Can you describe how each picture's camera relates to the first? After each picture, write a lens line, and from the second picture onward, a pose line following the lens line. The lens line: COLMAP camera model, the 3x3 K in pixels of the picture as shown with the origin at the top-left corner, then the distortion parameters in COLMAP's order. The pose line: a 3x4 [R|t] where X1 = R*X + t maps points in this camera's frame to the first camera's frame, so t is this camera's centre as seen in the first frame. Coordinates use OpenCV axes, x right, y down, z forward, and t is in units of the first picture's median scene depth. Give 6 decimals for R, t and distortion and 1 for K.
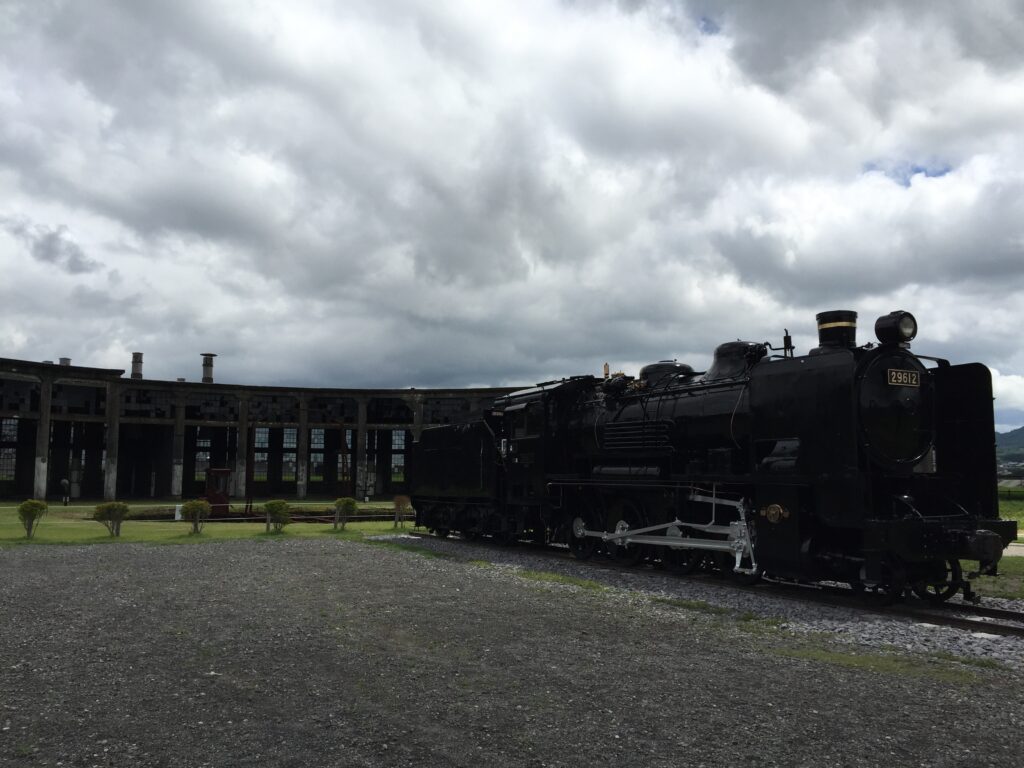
lens RADIAL K [[888.6, 0, 512.0], [0, 888.6, 384.0], [0, 0, 1]] dist [0.105667, -0.210073]
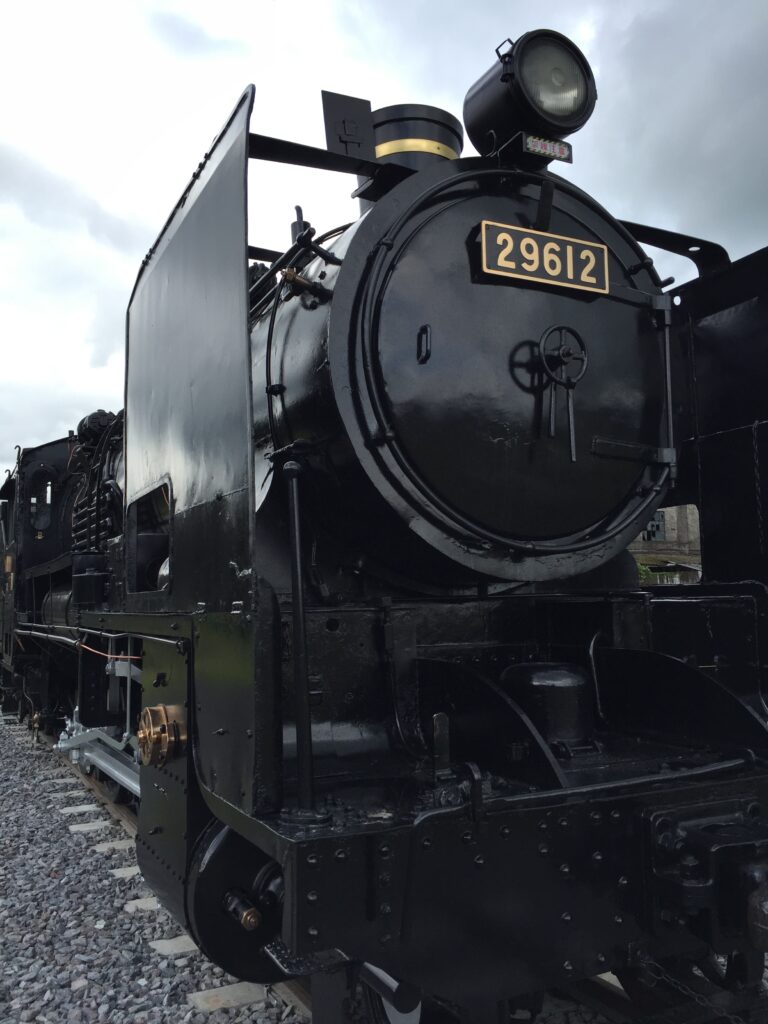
lens RADIAL K [[888.6, 0, 408.0], [0, 888.6, 512.5], [0, 0, 1]] dist [0.105667, -0.210073]
pose [[0.999371, -0.033612, 0.011264, 0.075957], [0.033561, 0.999426, 0.004679, 0.014164], [-0.011415, -0.004298, 0.999926, 0.140596]]
